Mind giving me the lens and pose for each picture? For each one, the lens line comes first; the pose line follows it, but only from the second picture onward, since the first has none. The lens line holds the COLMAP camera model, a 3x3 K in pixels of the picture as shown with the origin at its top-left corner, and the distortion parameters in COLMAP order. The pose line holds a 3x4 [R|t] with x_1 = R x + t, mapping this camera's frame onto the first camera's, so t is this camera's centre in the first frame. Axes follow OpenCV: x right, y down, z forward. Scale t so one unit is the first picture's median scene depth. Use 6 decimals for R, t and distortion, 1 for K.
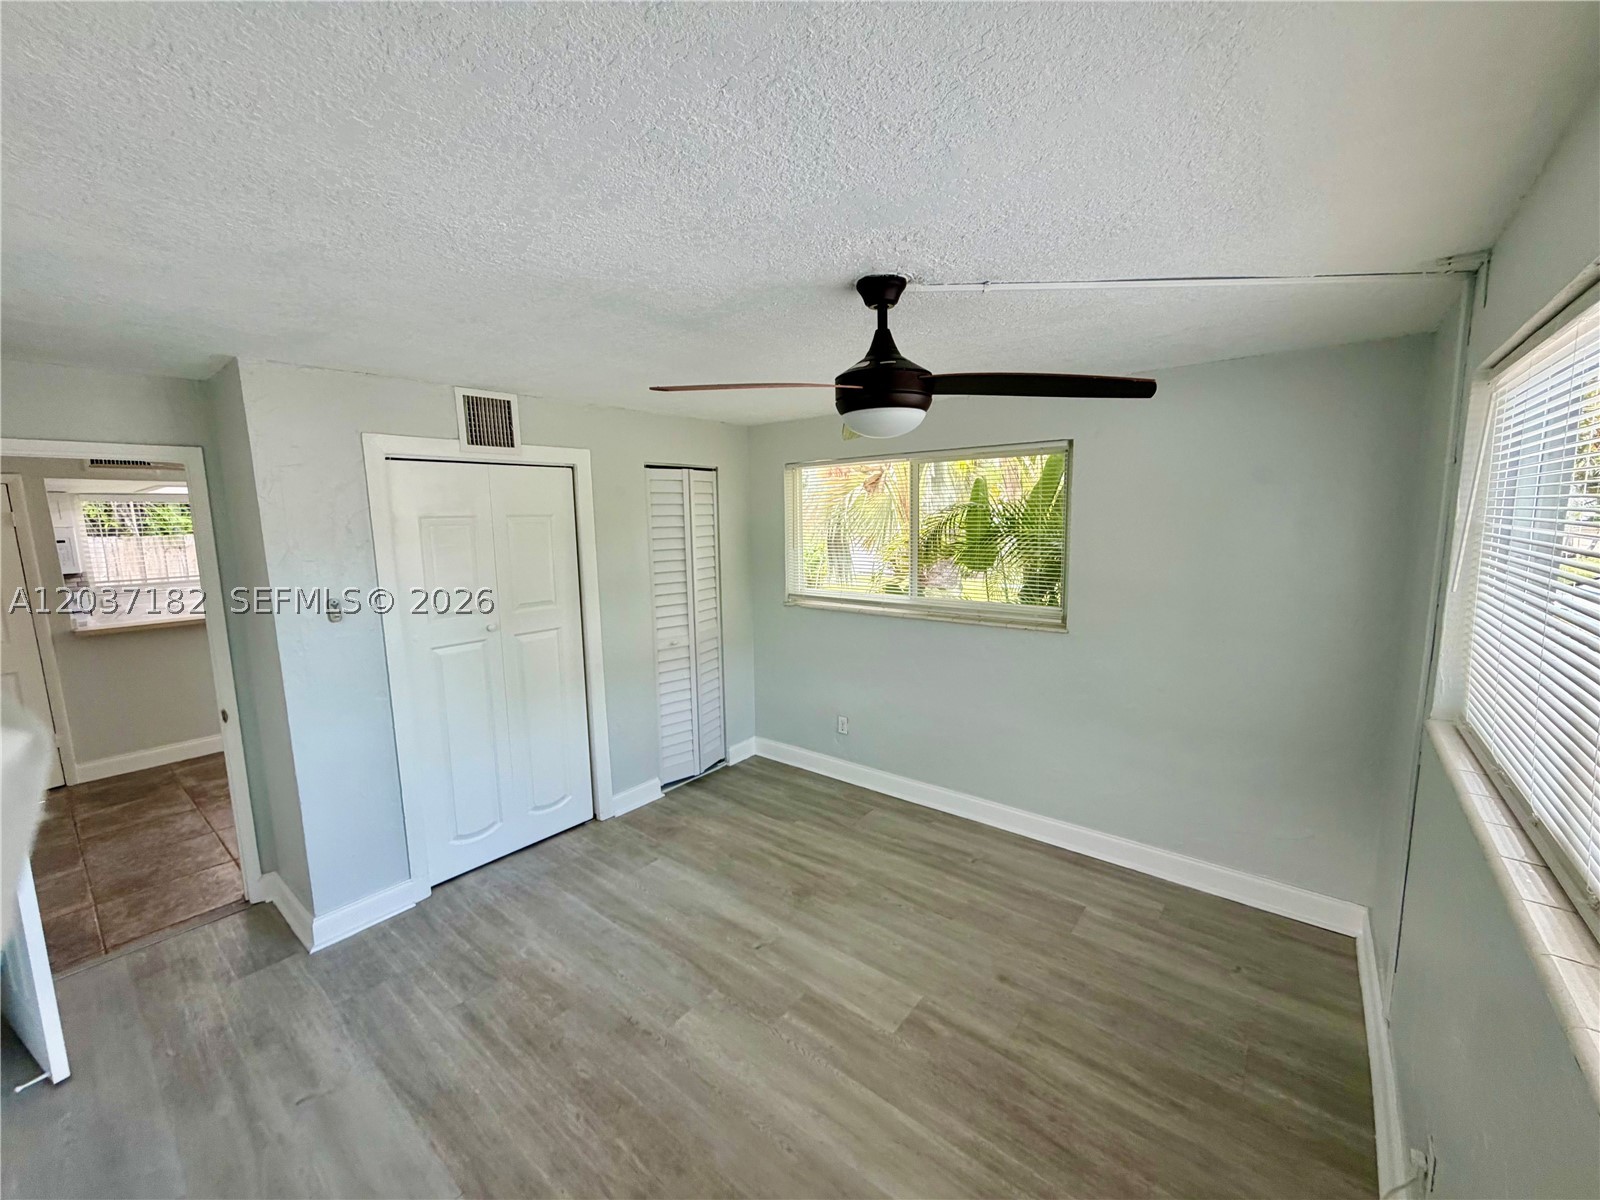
lens RADIAL K [[637.7, 0, 791.8], [0, 637.7, 601.6], [0, 0, 1]] dist [0.000353, 0.001190]
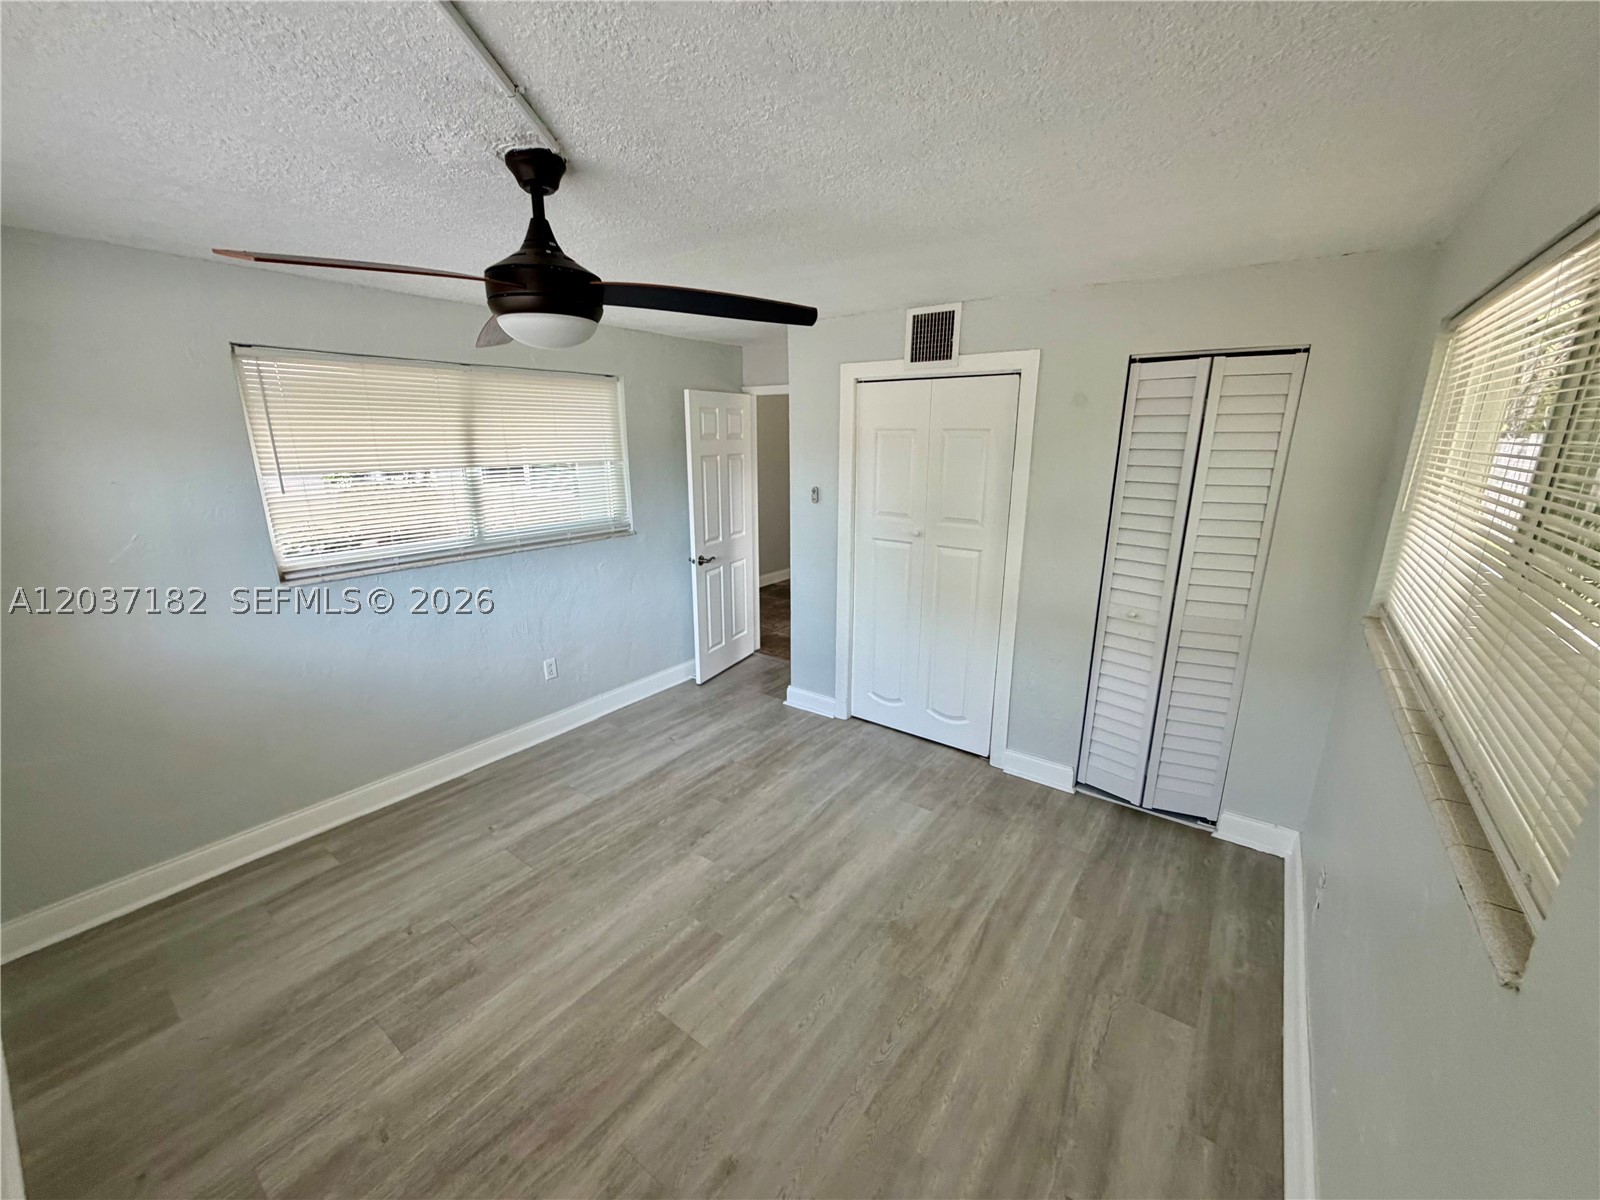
lens RADIAL K [[637.7, 0, 795.7], [0, 637.7, 599.8], [0, 0, 1]] dist [0.000353, 0.001190]
pose [[0.049150, 0.274968, -0.960196, 0.678507], [-0.137976, 0.954010, 0.266134, -0.126449], [0.989215, 0.119403, 0.084829, 0.795248]]
